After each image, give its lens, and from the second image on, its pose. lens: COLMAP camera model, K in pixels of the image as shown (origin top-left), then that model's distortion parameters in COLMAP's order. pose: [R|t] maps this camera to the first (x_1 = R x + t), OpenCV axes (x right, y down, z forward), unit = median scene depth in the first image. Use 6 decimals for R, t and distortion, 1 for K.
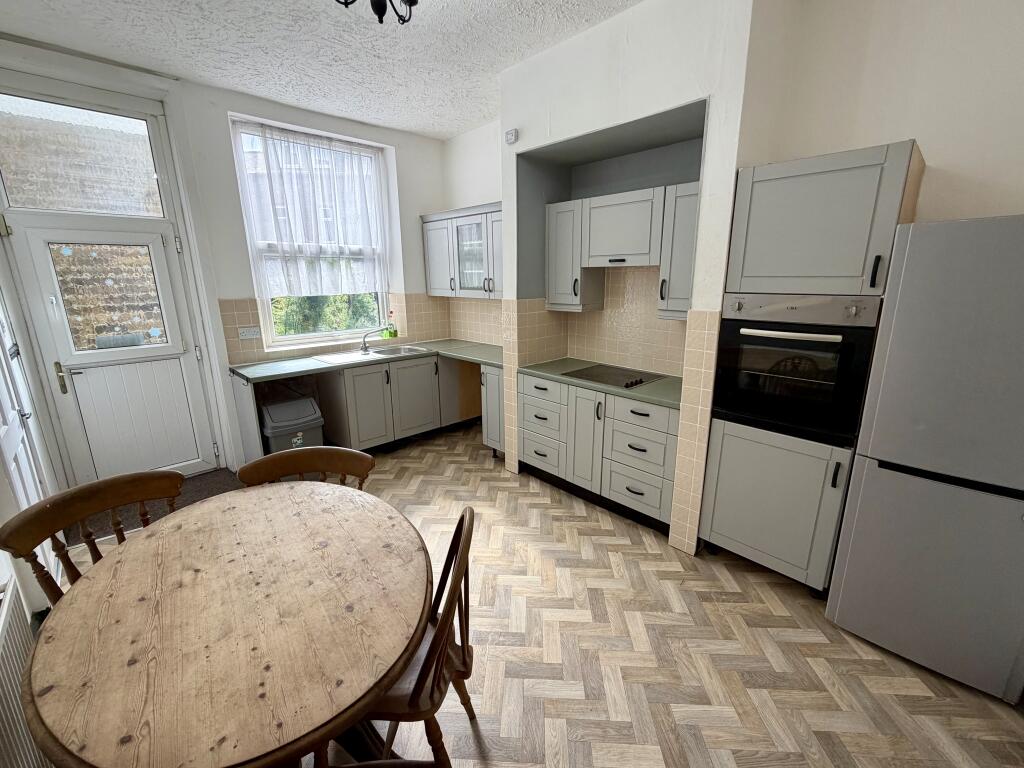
lens RADIAL K [[433.1, 0, 512.0], [0, 433.1, 384.0], [0, 0, 1]] dist [0.004185, 0.000862]
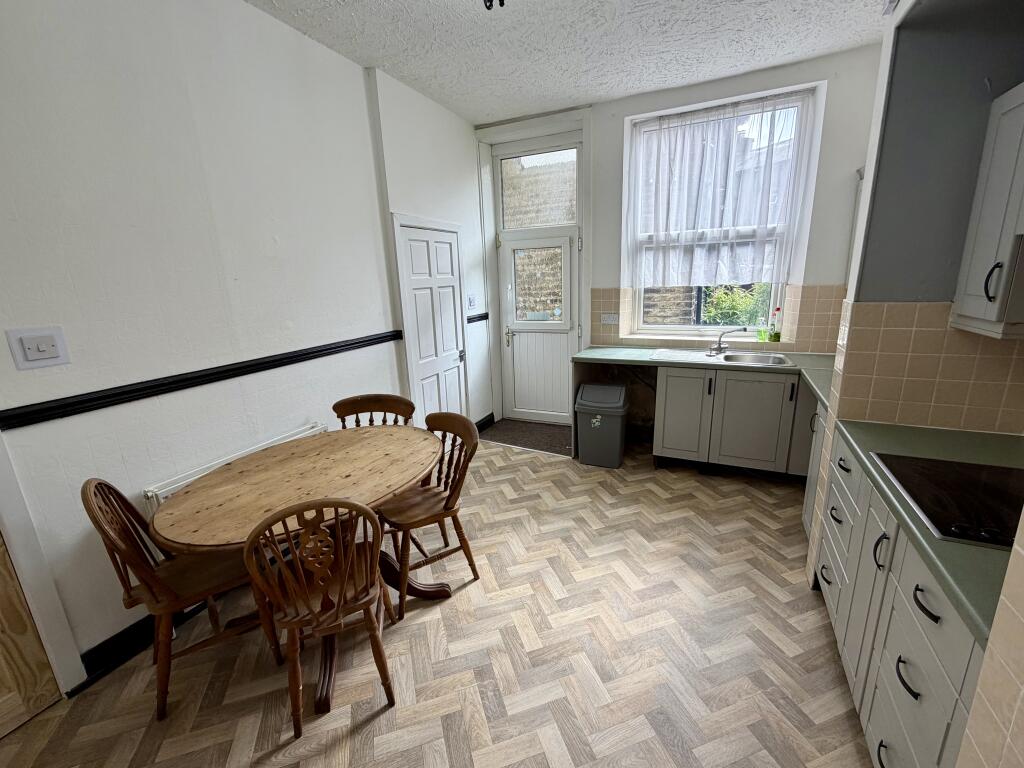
lens RADIAL K [[433.1, 0, 512.0], [0, 433.1, 384.0], [0, 0, 1]] dist [0.004185, 0.000862]
pose [[0.363369, 0.226787, -0.903621, 0.354513], [-0.194604, 0.967000, 0.164439, -0.090402], [0.911094, 0.116097, 0.395511, 0.348918]]
